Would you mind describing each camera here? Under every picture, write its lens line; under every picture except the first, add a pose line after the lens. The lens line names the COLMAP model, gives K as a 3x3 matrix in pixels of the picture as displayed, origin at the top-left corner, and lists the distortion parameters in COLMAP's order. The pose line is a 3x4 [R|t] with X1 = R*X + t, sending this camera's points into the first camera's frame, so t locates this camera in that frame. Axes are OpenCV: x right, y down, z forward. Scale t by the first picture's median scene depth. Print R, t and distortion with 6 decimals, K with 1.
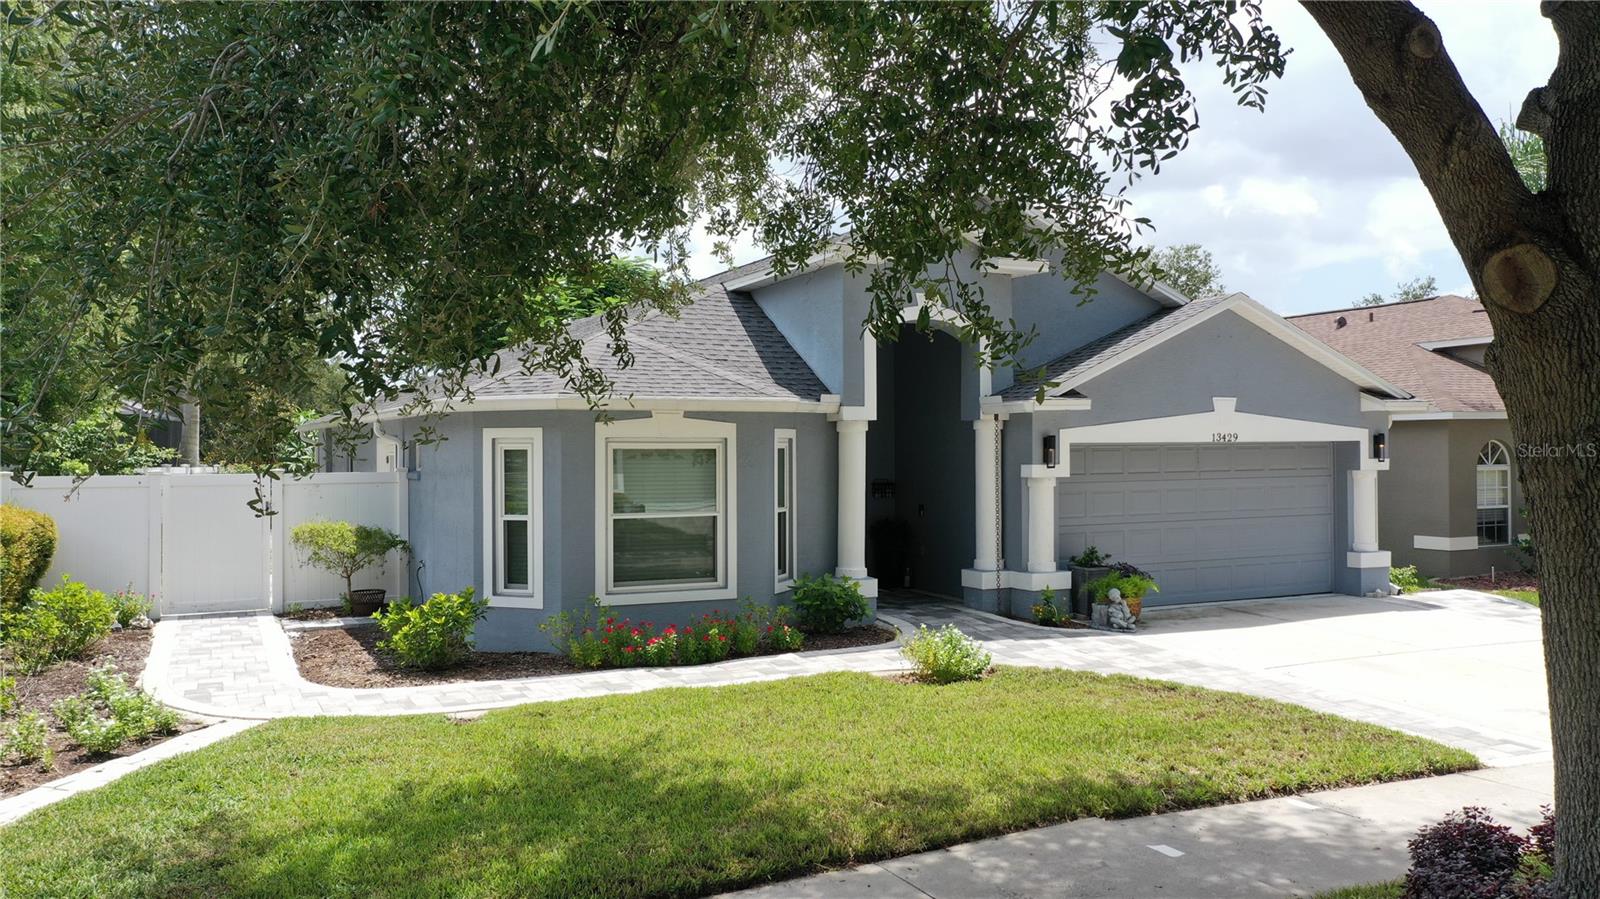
lens RADIAL K [[1272.6, 0, 800.0], [0, 1272.6, 449.5], [0, 0, 1]] dist [0.002523, 0.037100]
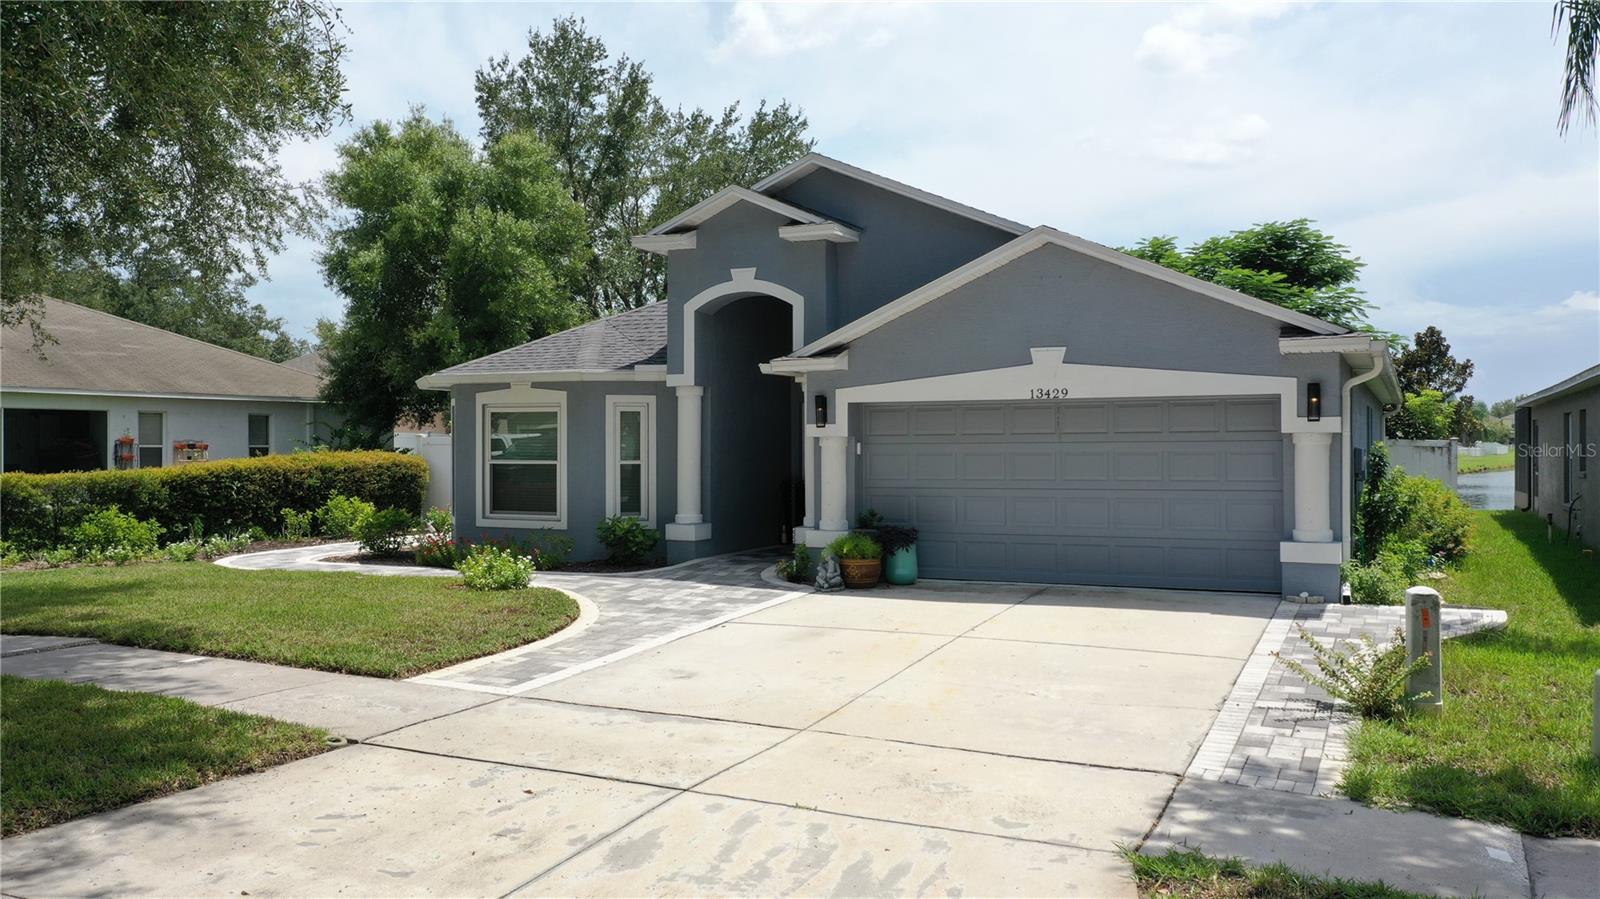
lens RADIAL K [[1272.6, 0, 800.0], [0, 1272.6, 449.5], [0, 0, 1]] dist [0.002523, 0.037100]
pose [[0.624528, 0.019059, -0.780770, 0.963261], [0.008529, 0.999476, 0.031220, 0.000021], [0.780956, -0.026157, 0.624039, 0.354319]]
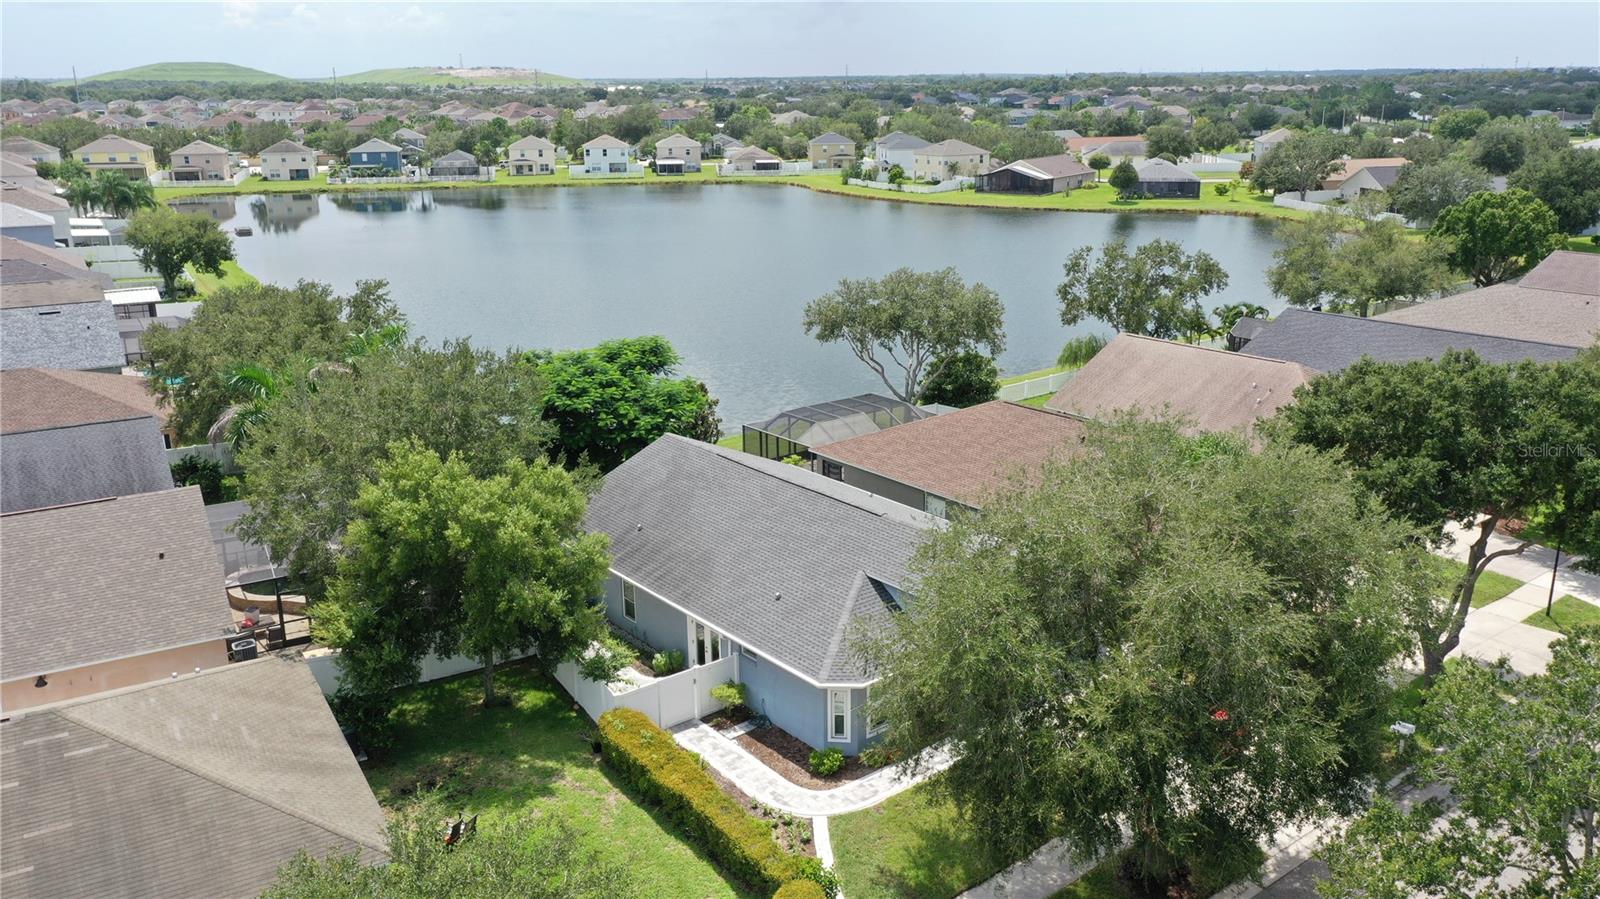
lens RADIAL K [[1272.6, 0, 800.0], [0, 1272.6, 449.5], [0, 0, 1]] dist [0.002523, 0.037100]
pose [[0.973567, -0.073015, 0.216417, -0.775826], [0.009925, 0.960155, 0.279293, -1.163966], [-0.228186, -0.269762, 0.935500, -1.344316]]
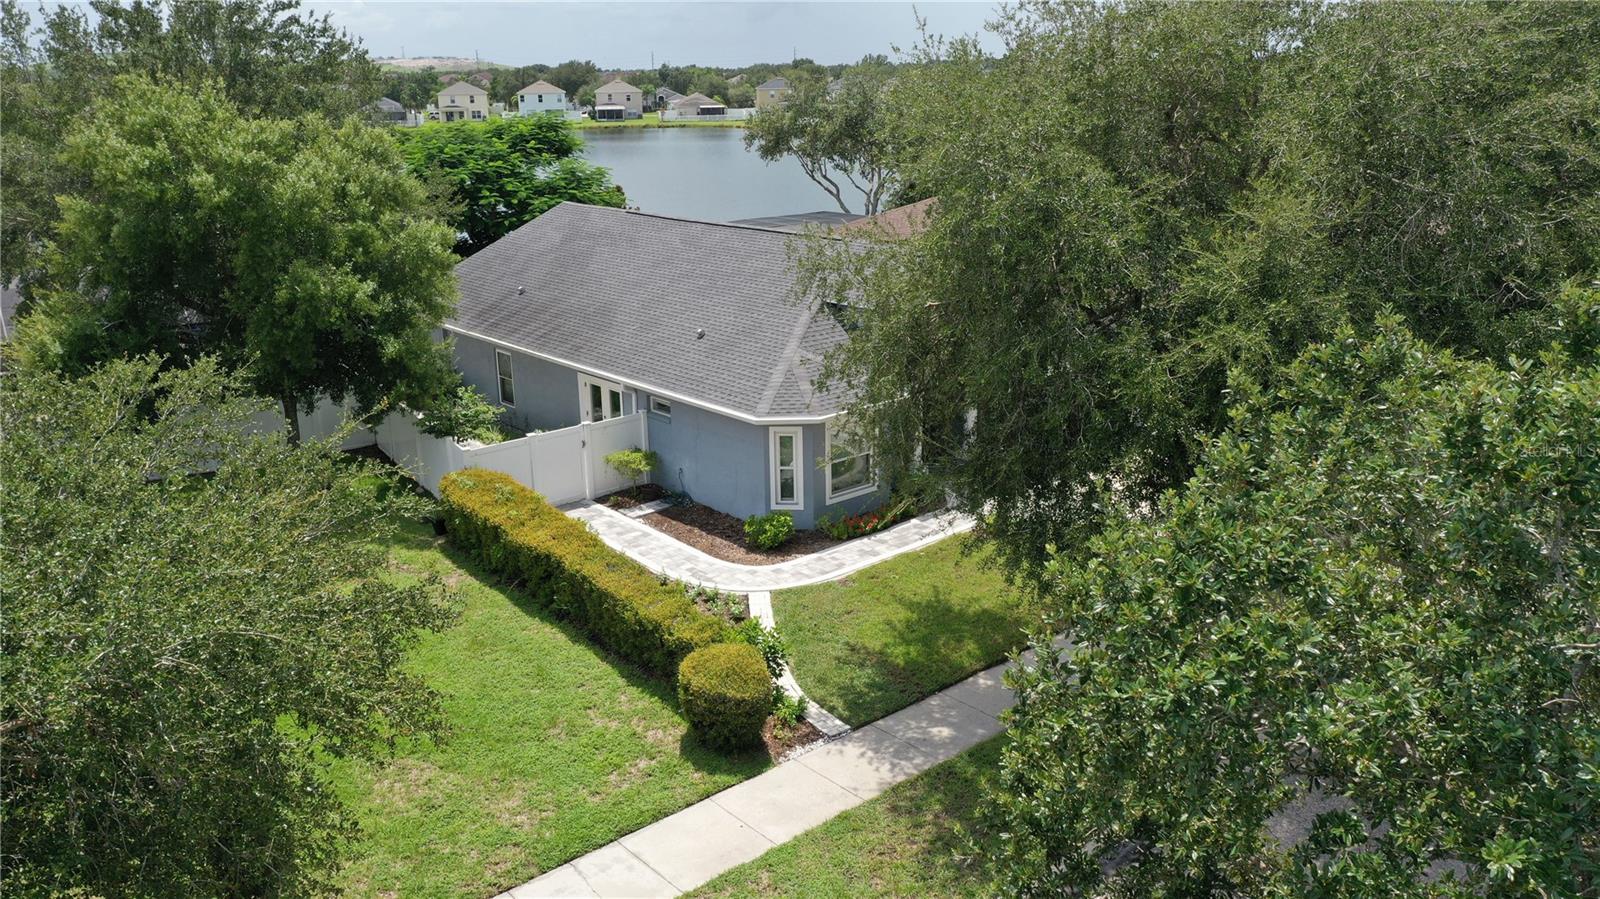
lens RADIAL K [[1272.6, 0, 800.0], [0, 1272.6, 449.5], [0, 0, 1]] dist [0.002523, 0.037100]
pose [[0.963917, -0.089036, 0.250873, -0.614593], [0.014991, 0.959068, 0.282780, -0.477279], [-0.265782, -0.268816, 0.925796, -0.774104]]
